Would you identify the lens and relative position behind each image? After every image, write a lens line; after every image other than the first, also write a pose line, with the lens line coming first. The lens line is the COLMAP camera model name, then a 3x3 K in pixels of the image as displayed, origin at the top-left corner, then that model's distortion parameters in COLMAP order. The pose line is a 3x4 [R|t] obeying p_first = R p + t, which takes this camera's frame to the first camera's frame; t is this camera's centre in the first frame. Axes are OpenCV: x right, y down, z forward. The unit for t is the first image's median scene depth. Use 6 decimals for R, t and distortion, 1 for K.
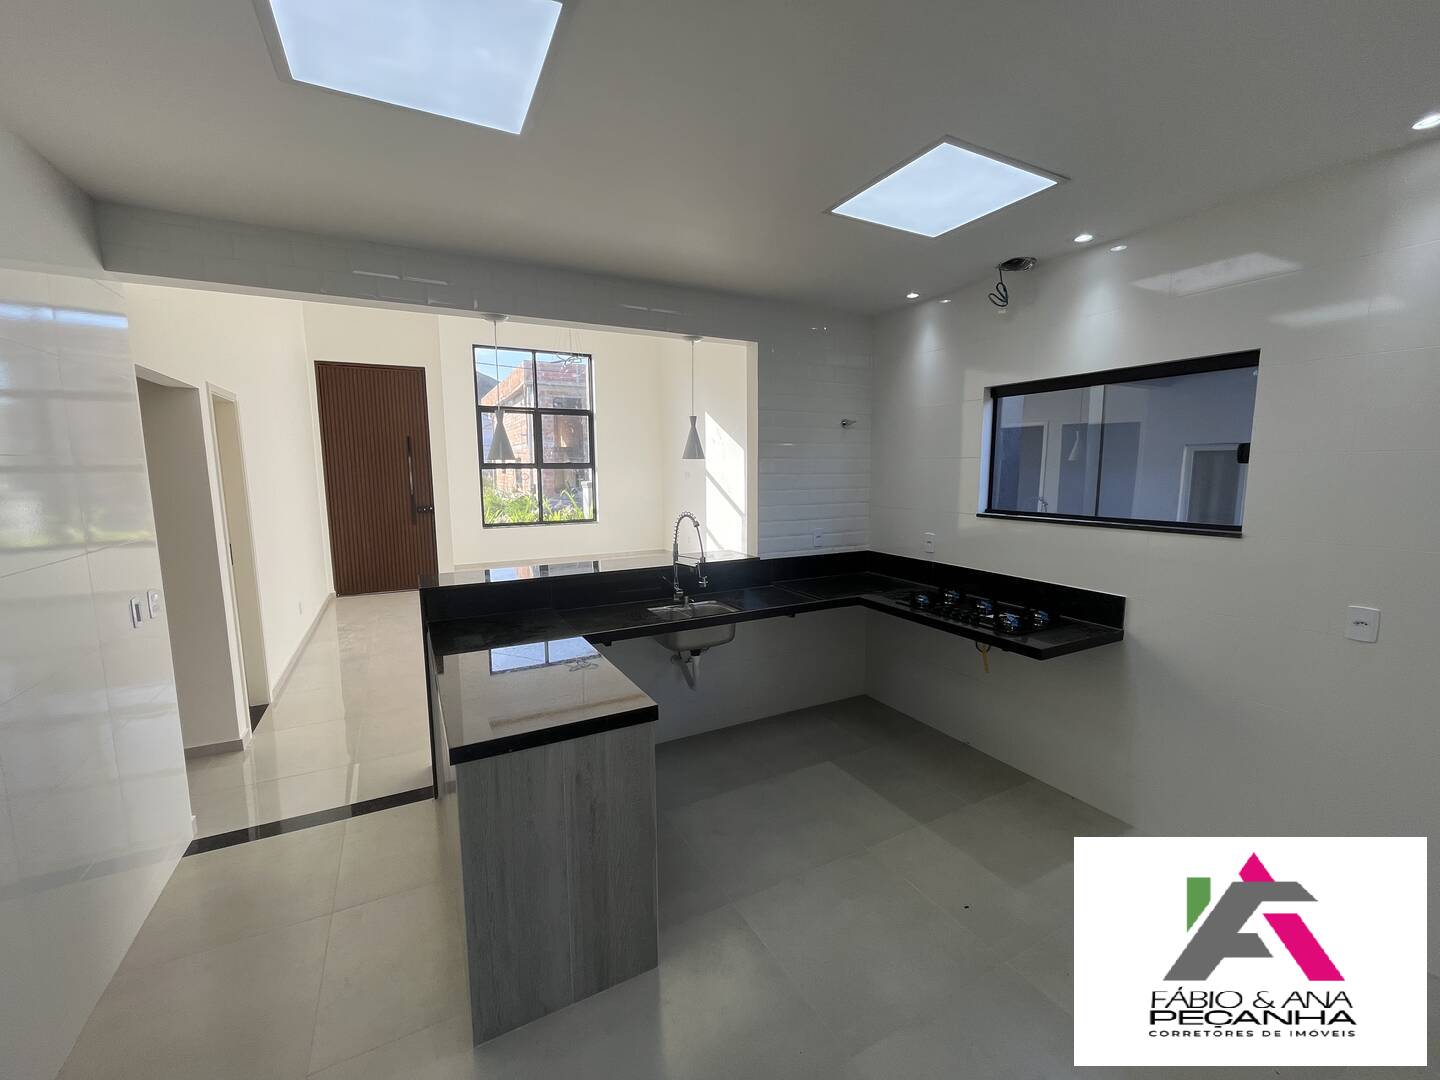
lens RADIAL K [[583.6, 0, 714.0], [0, 583.6, 540.6], [0, 0, 1]] dist [-0.004210, 0.000237]
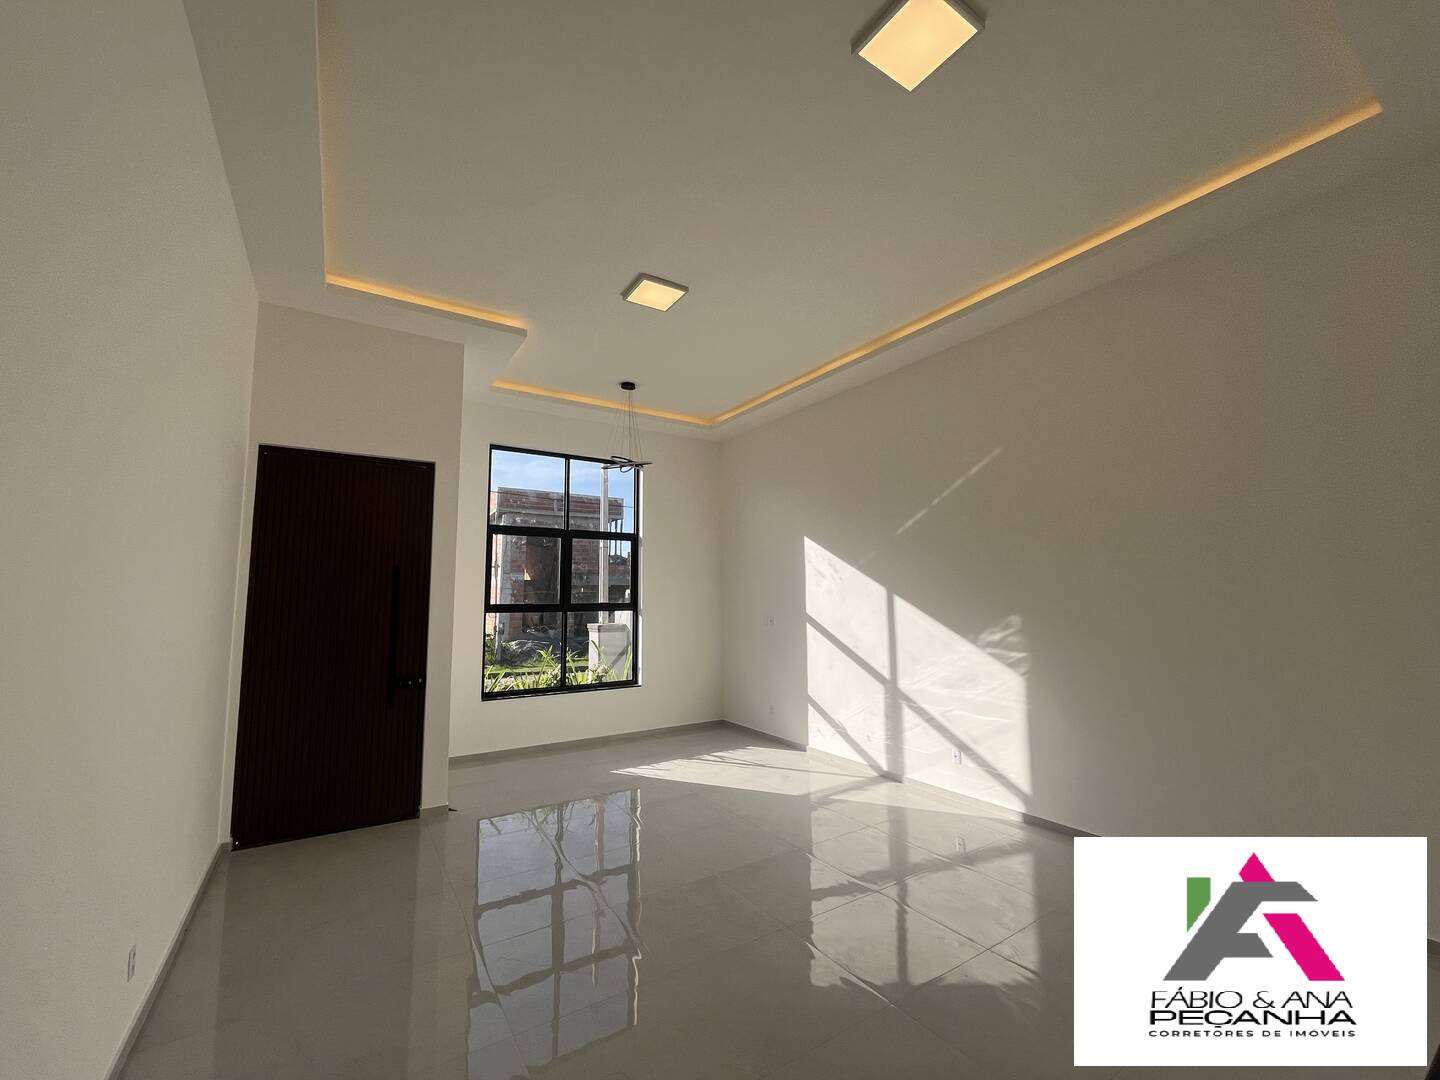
lens RADIAL K [[583.6, 0, 717.6], [0, 583.6, 541.2], [0, 0, 1]] dist [-0.004210, 0.000237]
pose [[0.995728, 0.010041, 0.091787, -0.183624], [0.010781, 0.974625, -0.223582, -0.045698], [-0.091703, 0.223617, 0.970354, 0.270427]]
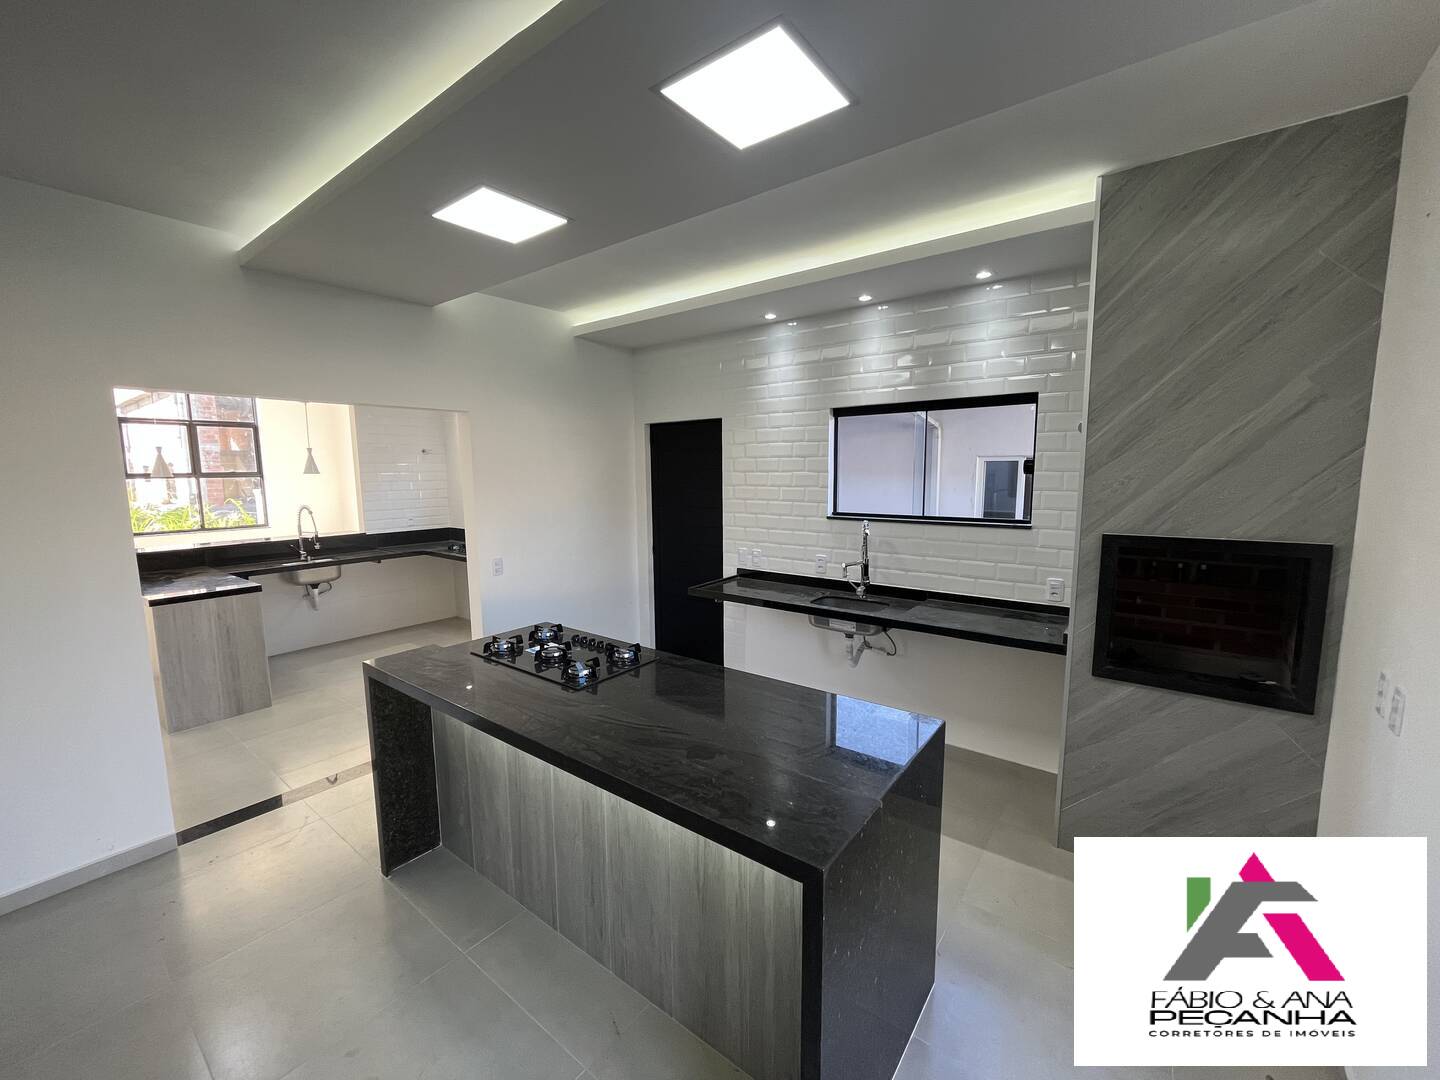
lens RADIAL K [[583.6, 0, 712.9], [0, 583.6, 538.7], [0, 0, 1]] dist [-0.004210, 0.000237]
pose [[0.909735, -0.056726, 0.411295, 0.107263], [0.059605, 0.998205, 0.005834, 0.034750], [-0.410888, 0.019208, 0.911484, -0.332771]]
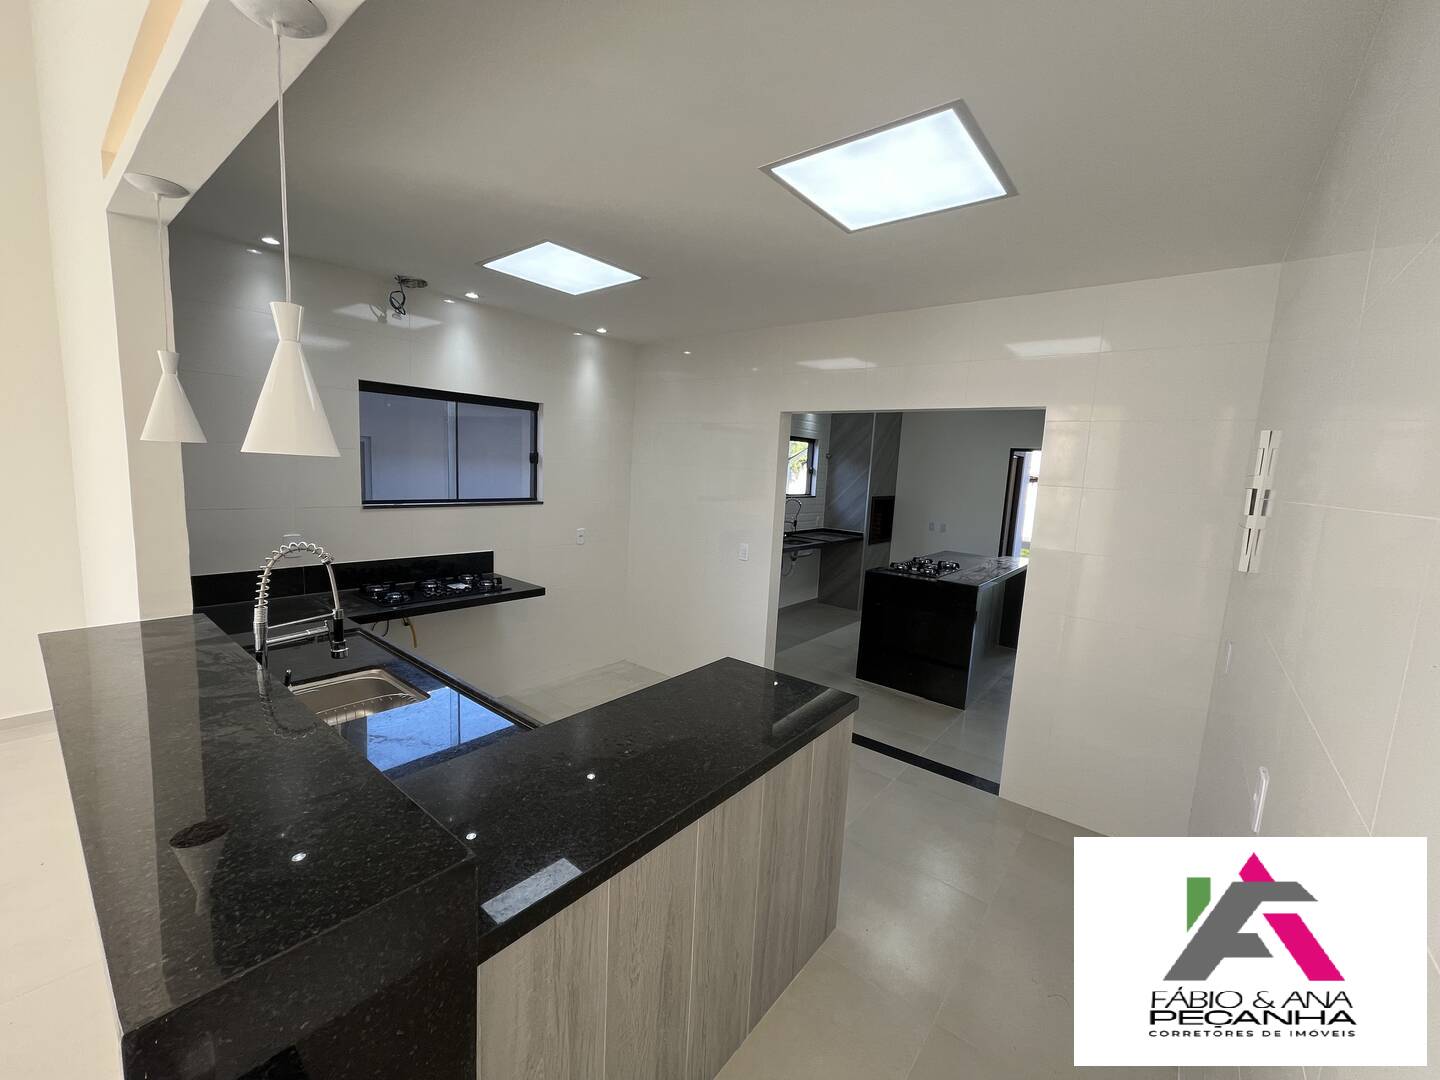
lens RADIAL K [[583.6, 0, 708.8], [0, 583.6, 543.3], [0, 0, 1]] dist [-0.004210, 0.000237]
pose [[-0.384250, -0.140558, 0.912467, -0.730872], [0.066485, 0.981564, 0.179200, -0.152944], [-0.920832, 0.129523, -0.367821, 1.157130]]
